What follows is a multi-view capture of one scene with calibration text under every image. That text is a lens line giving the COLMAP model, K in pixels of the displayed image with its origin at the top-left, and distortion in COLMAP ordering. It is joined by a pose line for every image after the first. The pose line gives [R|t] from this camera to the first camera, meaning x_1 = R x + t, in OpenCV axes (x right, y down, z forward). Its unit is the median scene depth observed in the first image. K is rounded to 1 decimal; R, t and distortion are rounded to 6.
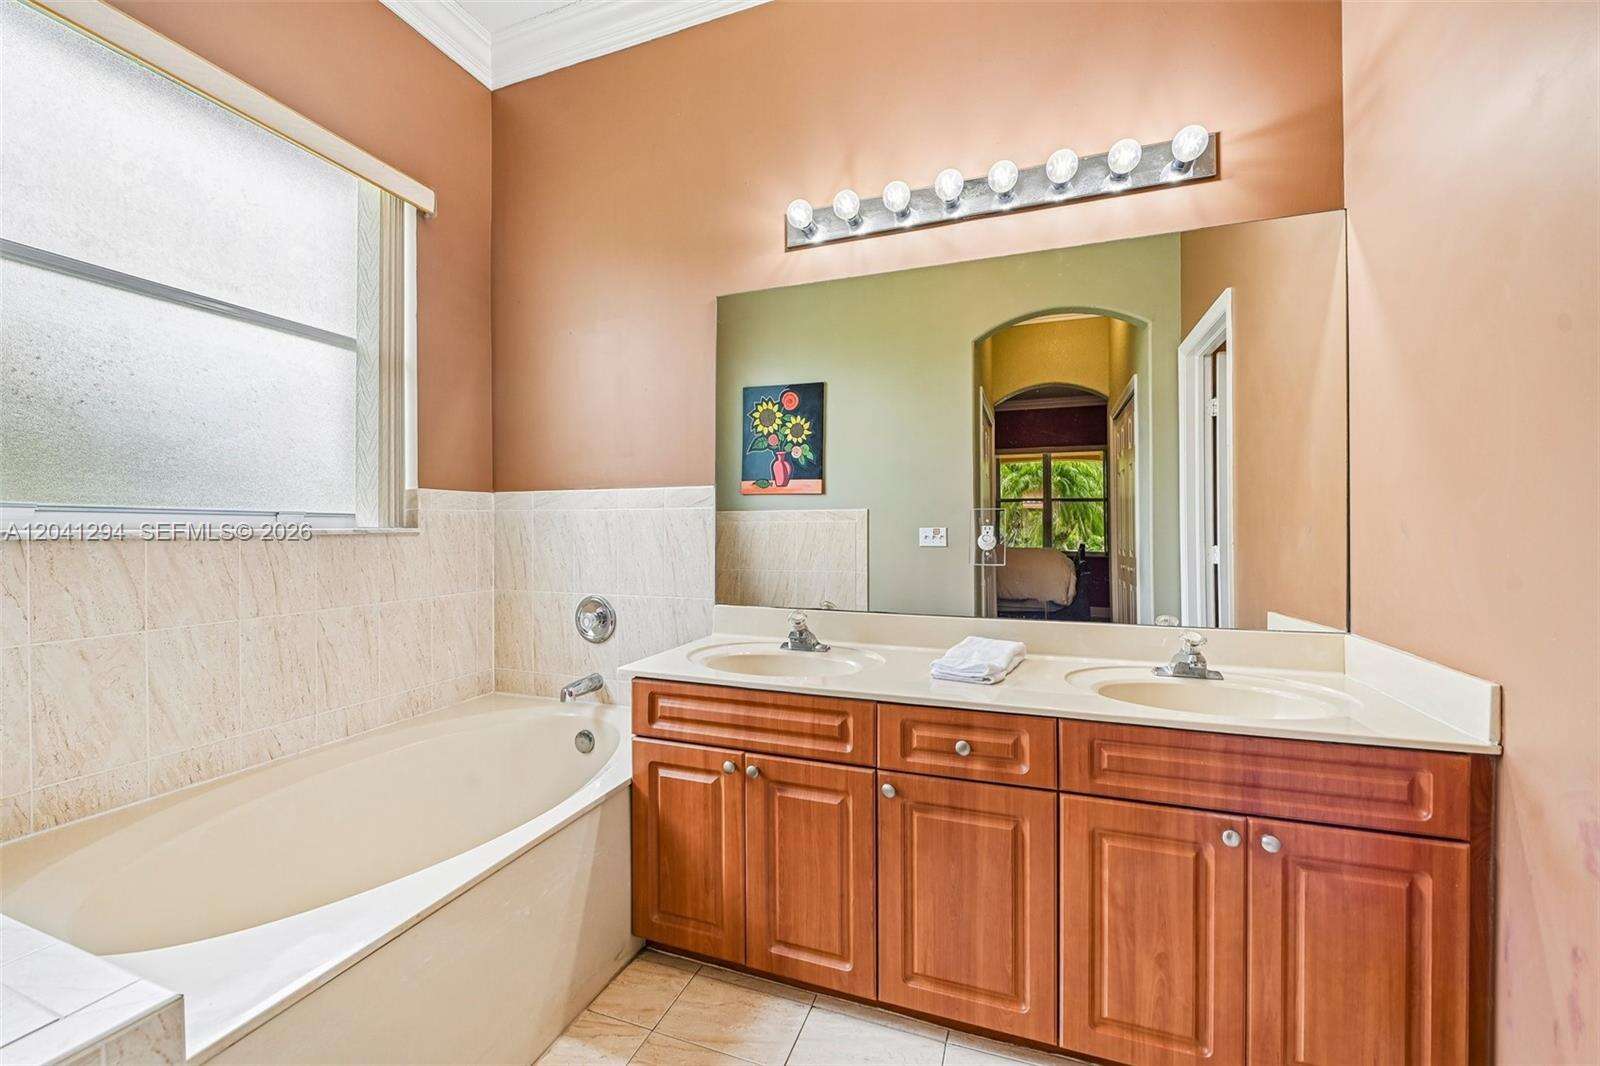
lens RADIAL K [[634.9, 0, 798.9], [0, 634.9, 530.7], [0, 0, 1]] dist [-0.006754, -0.001270]
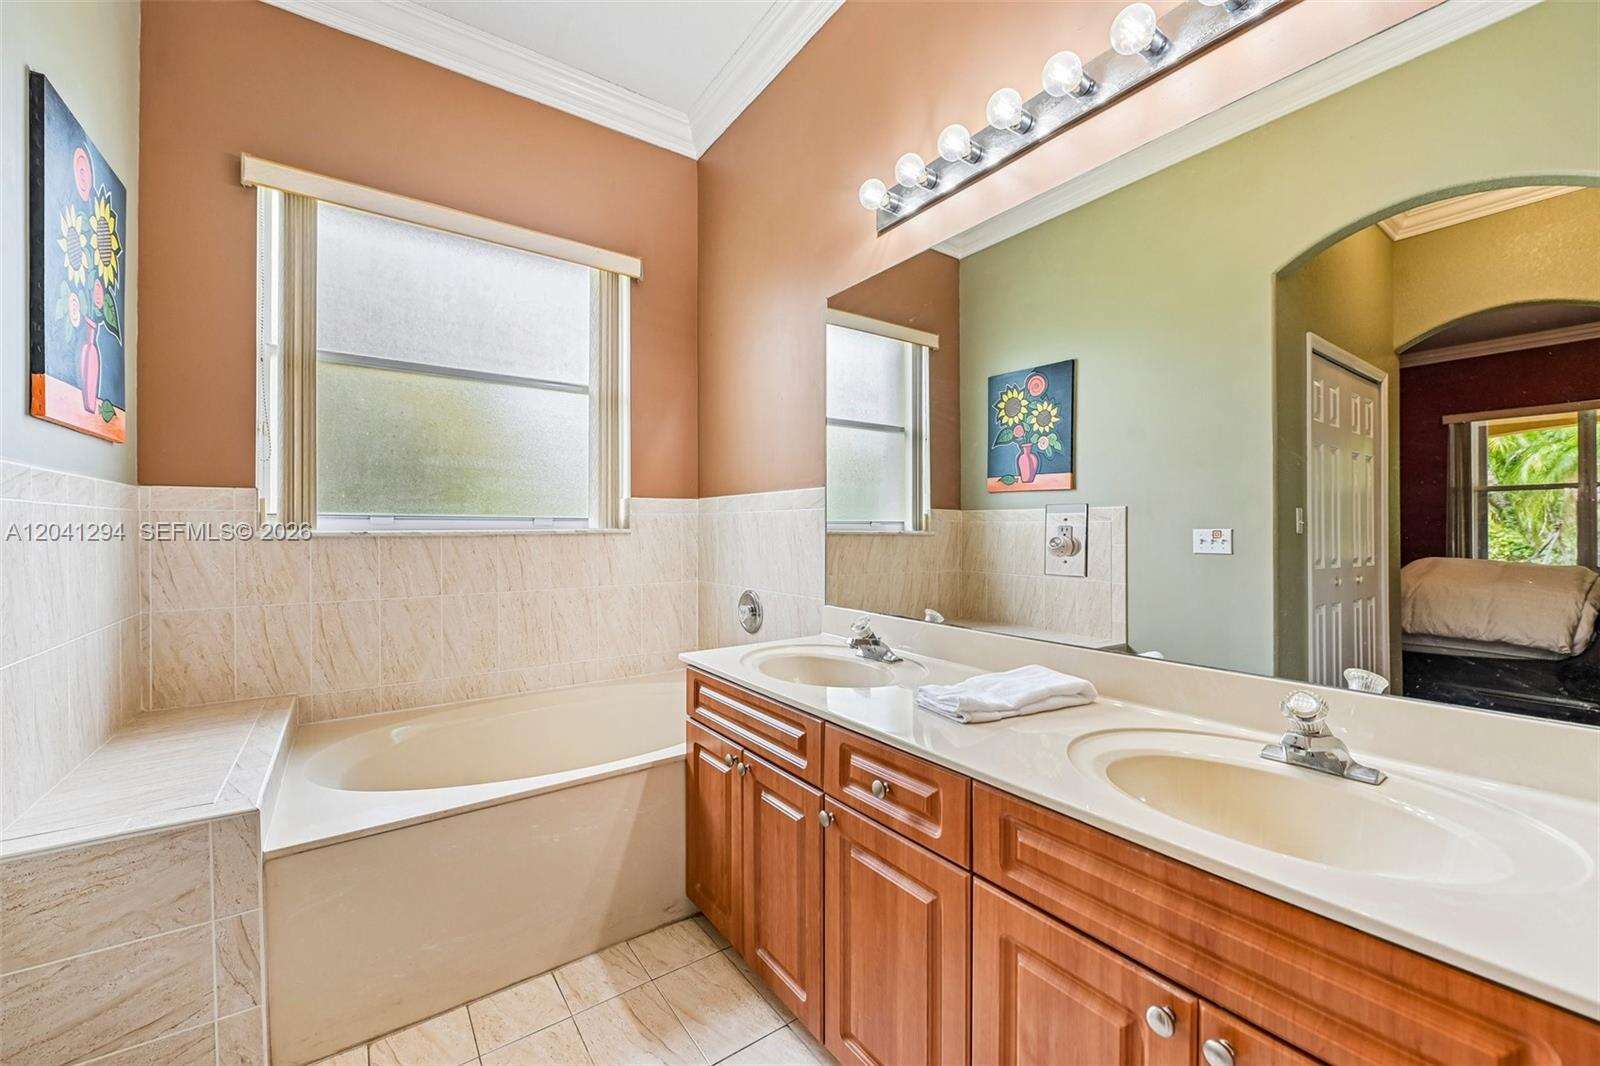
lens RADIAL K [[634.9, 0, 796.3], [0, 634.9, 531.2], [0, 0, 1]] dist [-0.006754, -0.001270]
pose [[0.823313, 0.002124, -0.567583, 0.448499], [-0.002187, 0.999997, 0.000570, -0.001681], [0.567583, 0.000772, 0.823316, 0.165451]]
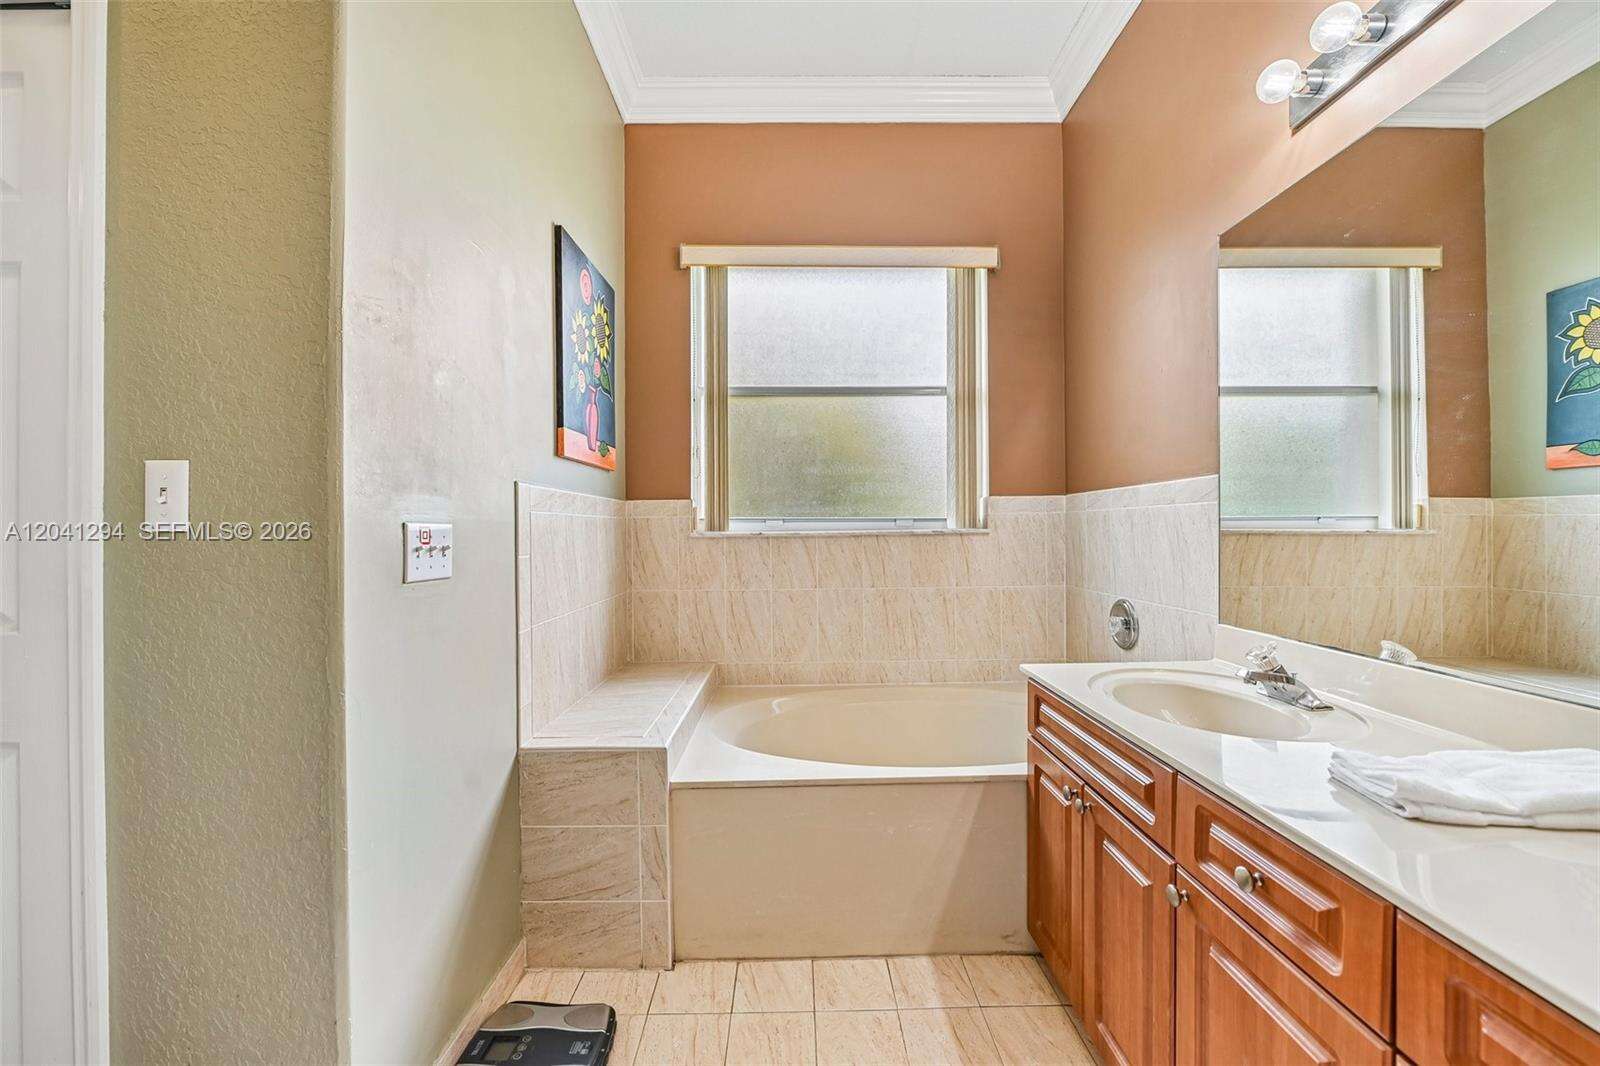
lens RADIAL K [[634.9, 0, 795.5], [0, 634.9, 531.6], [0, 0, 1]] dist [-0.006754, -0.001270]
pose [[0.350317, 0.000047, -0.936631, 0.476134], [0.003315, 0.999994, 0.001290, -0.002443], [0.936625, -0.003557, 0.350315, 0.253367]]
